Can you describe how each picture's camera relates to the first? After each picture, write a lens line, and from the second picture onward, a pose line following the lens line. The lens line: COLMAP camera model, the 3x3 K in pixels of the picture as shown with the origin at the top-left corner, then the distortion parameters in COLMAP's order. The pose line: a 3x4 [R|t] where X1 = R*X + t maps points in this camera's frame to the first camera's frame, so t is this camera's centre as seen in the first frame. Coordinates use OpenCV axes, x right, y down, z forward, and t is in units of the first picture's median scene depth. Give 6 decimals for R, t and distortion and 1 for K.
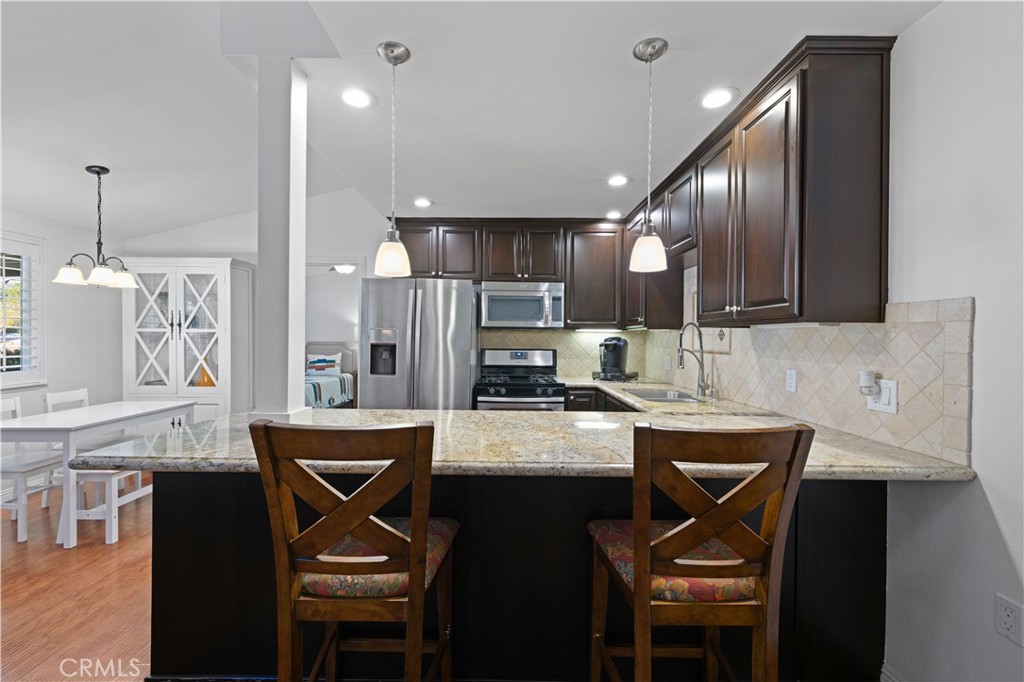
lens RADIAL K [[434.0, 0, 508.0], [0, 434.0, 341.1], [0, 0, 1]] dist [0.004474, 0.000867]
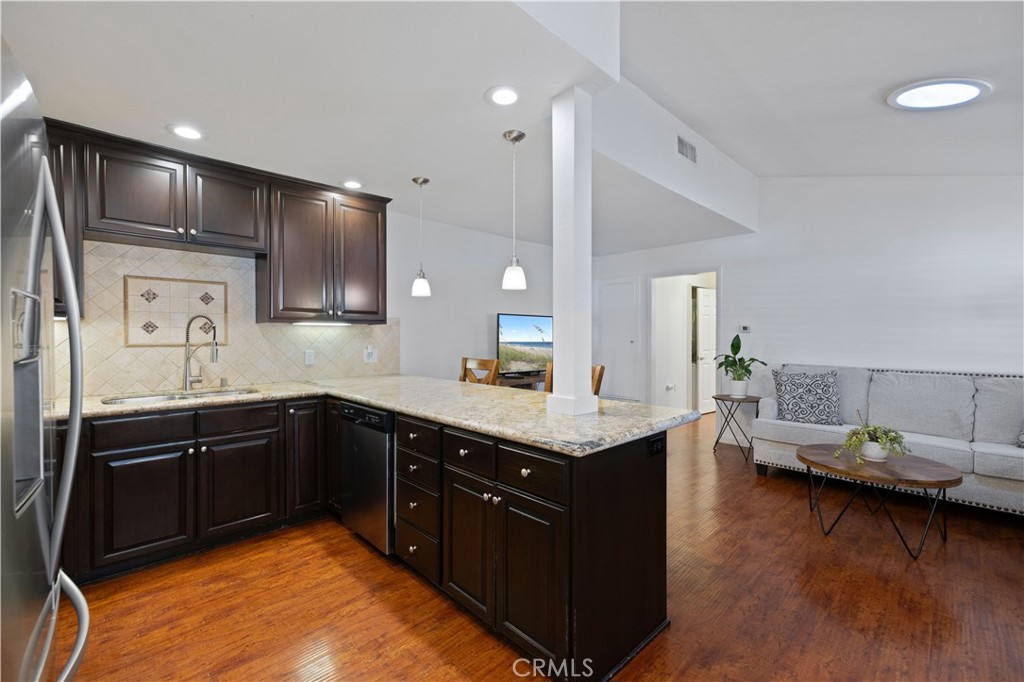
lens RADIAL K [[434.0, 0, 509.3], [0, 434.0, 336.2], [0, 0, 1]] dist [0.004474, 0.000867]
pose [[-0.696096, -0.012505, 0.717840, -0.592443], [-0.001348, 0.999869, 0.016110, -0.008898], [-0.717947, 0.010246, -0.696022, 0.921855]]
